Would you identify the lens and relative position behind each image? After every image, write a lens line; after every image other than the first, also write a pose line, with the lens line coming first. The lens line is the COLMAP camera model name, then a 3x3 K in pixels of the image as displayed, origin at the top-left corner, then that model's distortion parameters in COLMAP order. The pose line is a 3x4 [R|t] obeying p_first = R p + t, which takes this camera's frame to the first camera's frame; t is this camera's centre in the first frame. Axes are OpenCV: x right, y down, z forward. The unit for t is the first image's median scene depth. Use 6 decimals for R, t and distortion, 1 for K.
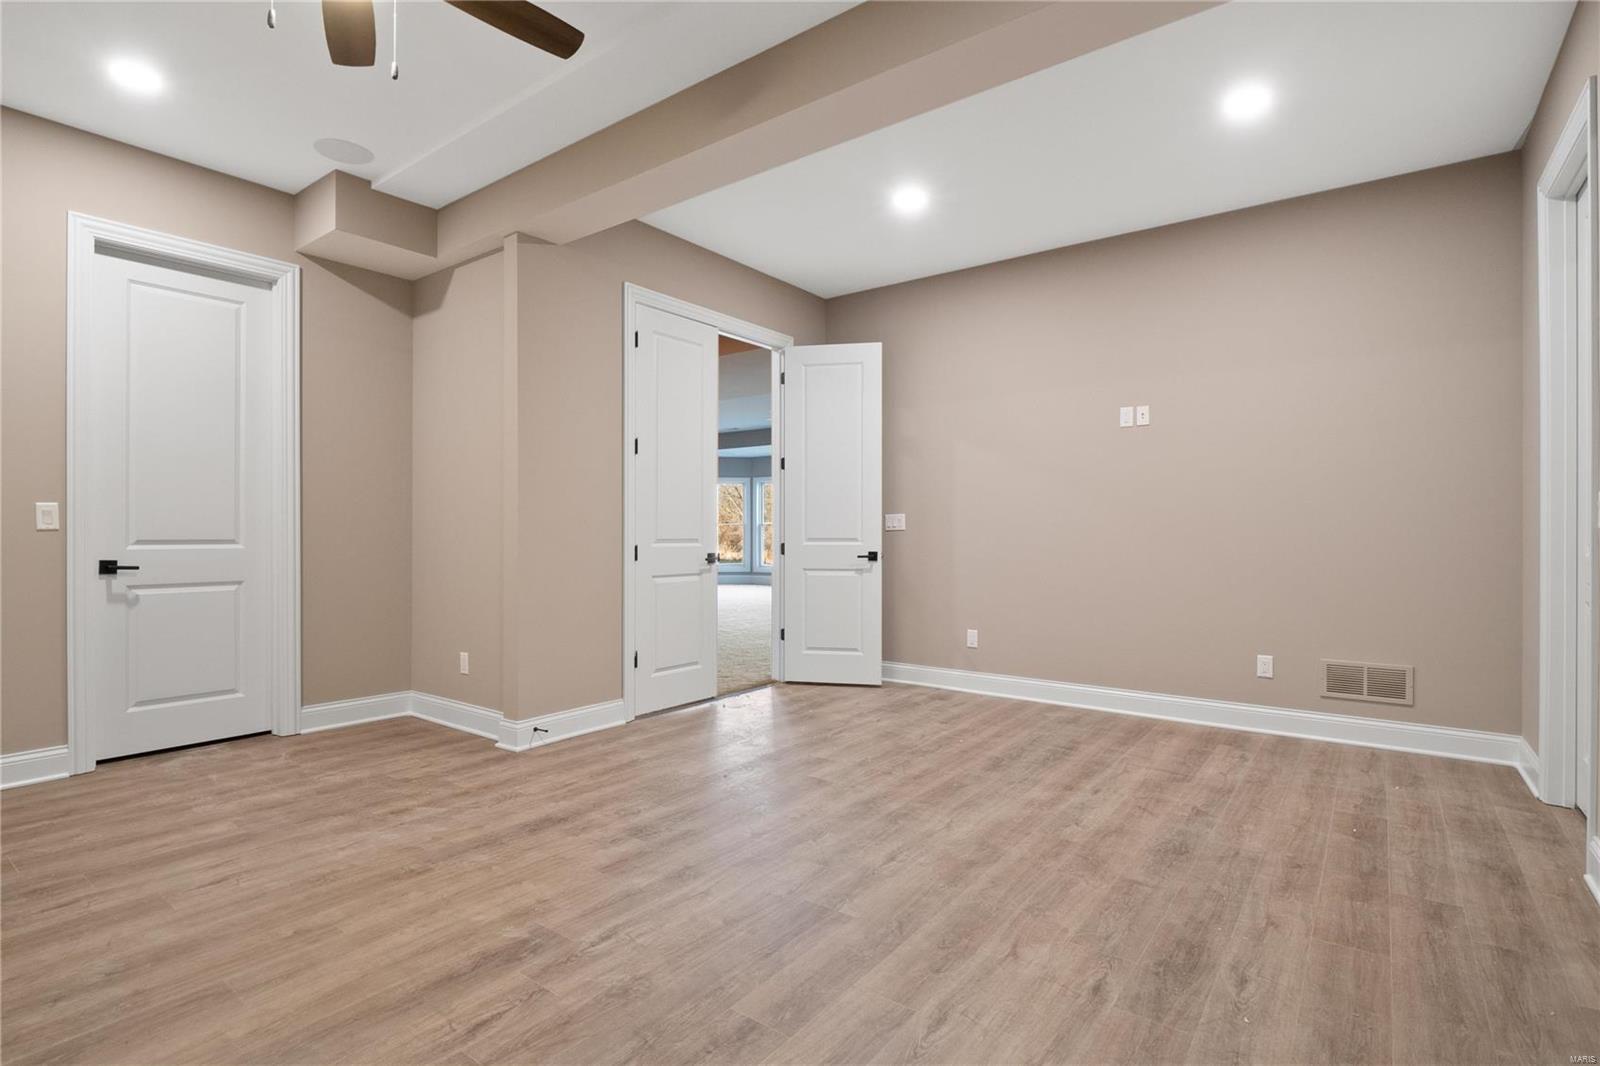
lens RADIAL K [[770.7, 0, 800.8], [0, 770.7, 537.4], [0, 0, 1]] dist [-0.004671, -0.000080]
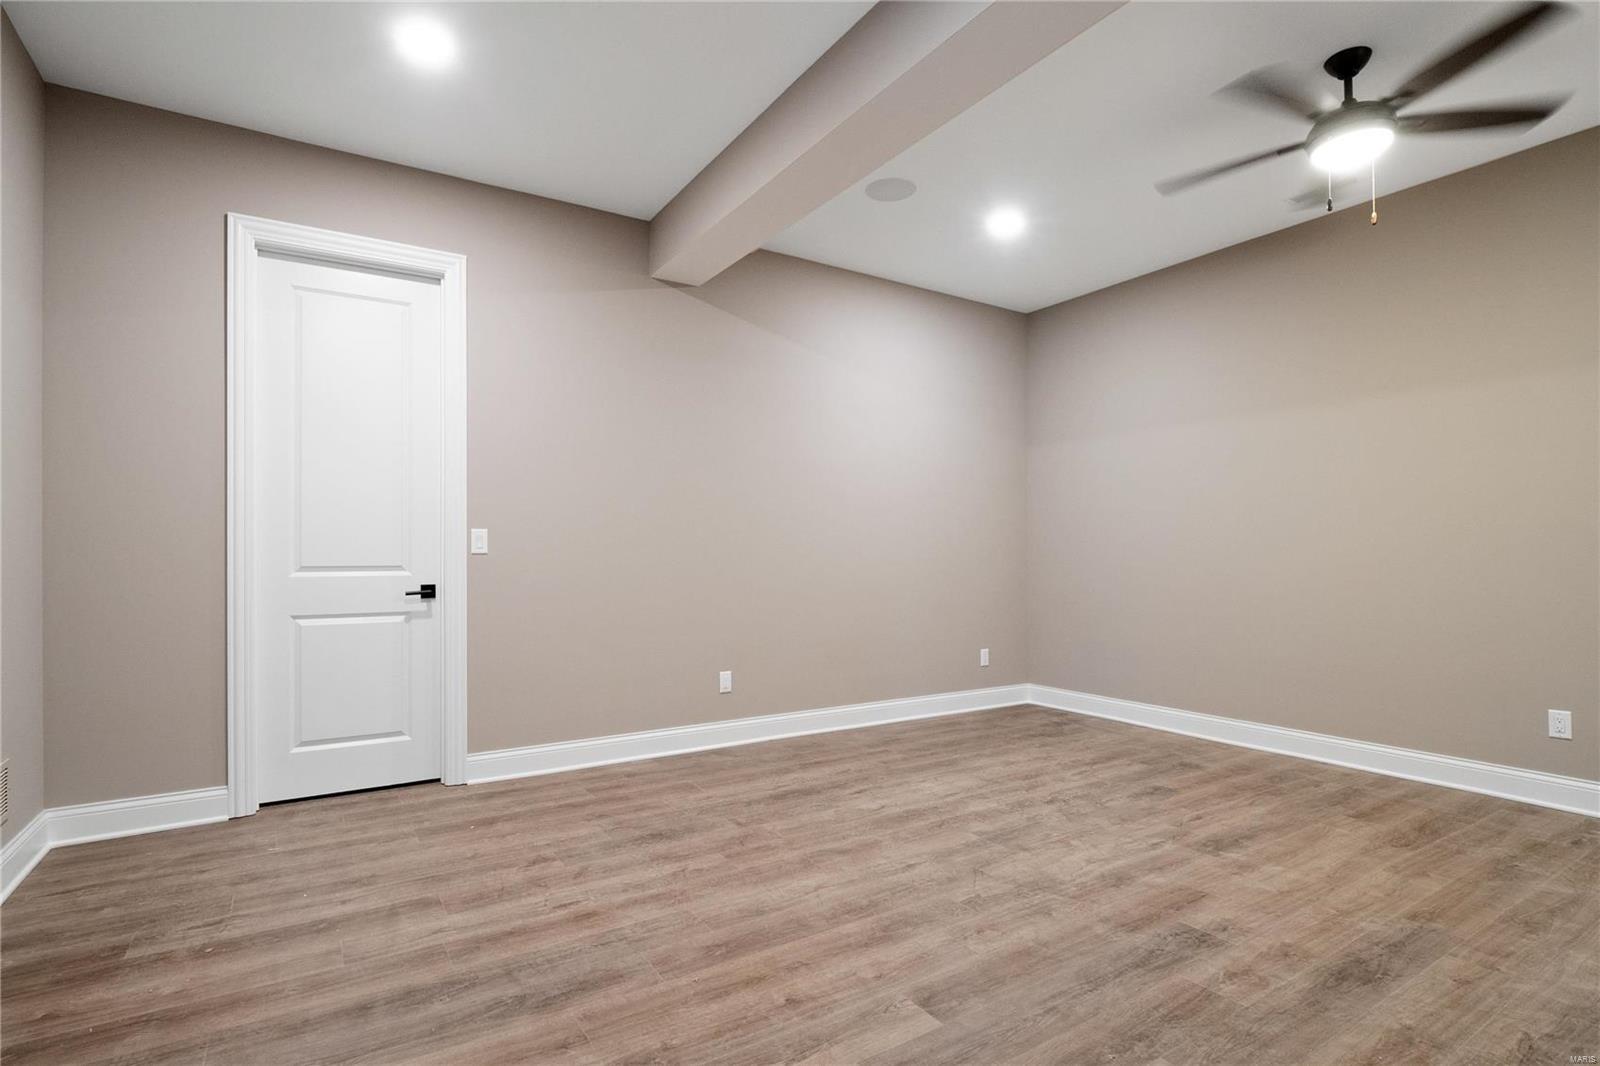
lens RADIAL K [[770.7, 0, 799.3], [0, 770.7, 538.6], [0, 0, 1]] dist [-0.004671, -0.000080]
pose [[-0.934791, 0.005006, 0.355162, -0.117477], [0.001922, 0.999957, -0.009035, -0.021429], [-0.355192, -0.007763, -0.934761, 2.055328]]
